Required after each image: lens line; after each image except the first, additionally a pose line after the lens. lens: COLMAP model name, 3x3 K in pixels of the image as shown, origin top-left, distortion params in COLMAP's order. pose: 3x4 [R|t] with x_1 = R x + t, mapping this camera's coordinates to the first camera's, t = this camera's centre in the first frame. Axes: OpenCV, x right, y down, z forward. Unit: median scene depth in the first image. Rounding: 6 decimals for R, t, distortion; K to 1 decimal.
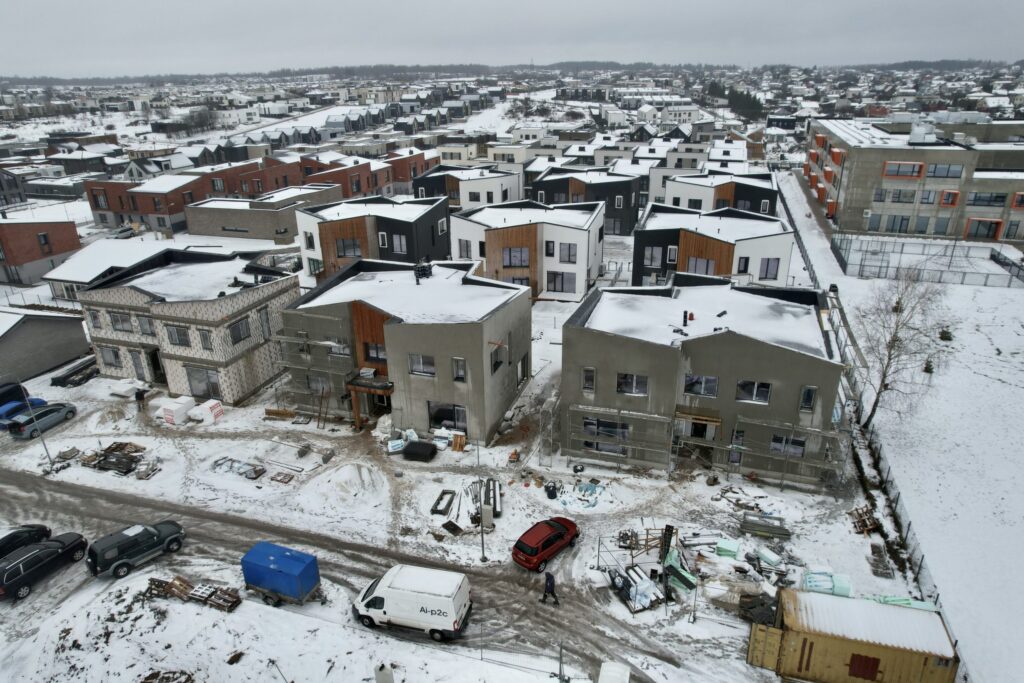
lens RADIAL K [[647.7, 0, 512.0], [0, 647.7, 341.5], [0, 0, 1]] dist [-0.041254, 0.001218]
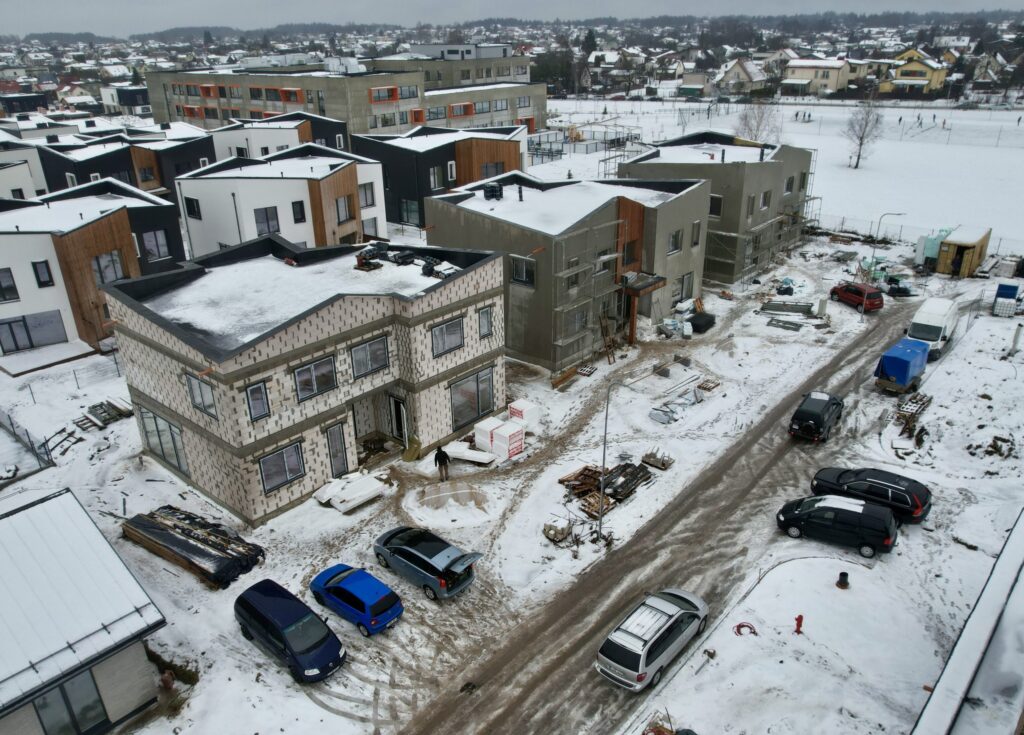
lens RADIAL K [[786.9, 0, 512.0], [0, 786.9, 367.5], [0, 0, 1]] dist [-0.002036, -0.004135]
pose [[0.391336, -0.362679, 0.845766, -1.286800], [0.372033, 0.902961, 0.215065, -0.138031], [-0.841693, 0.230490, 0.488289, 0.641046]]
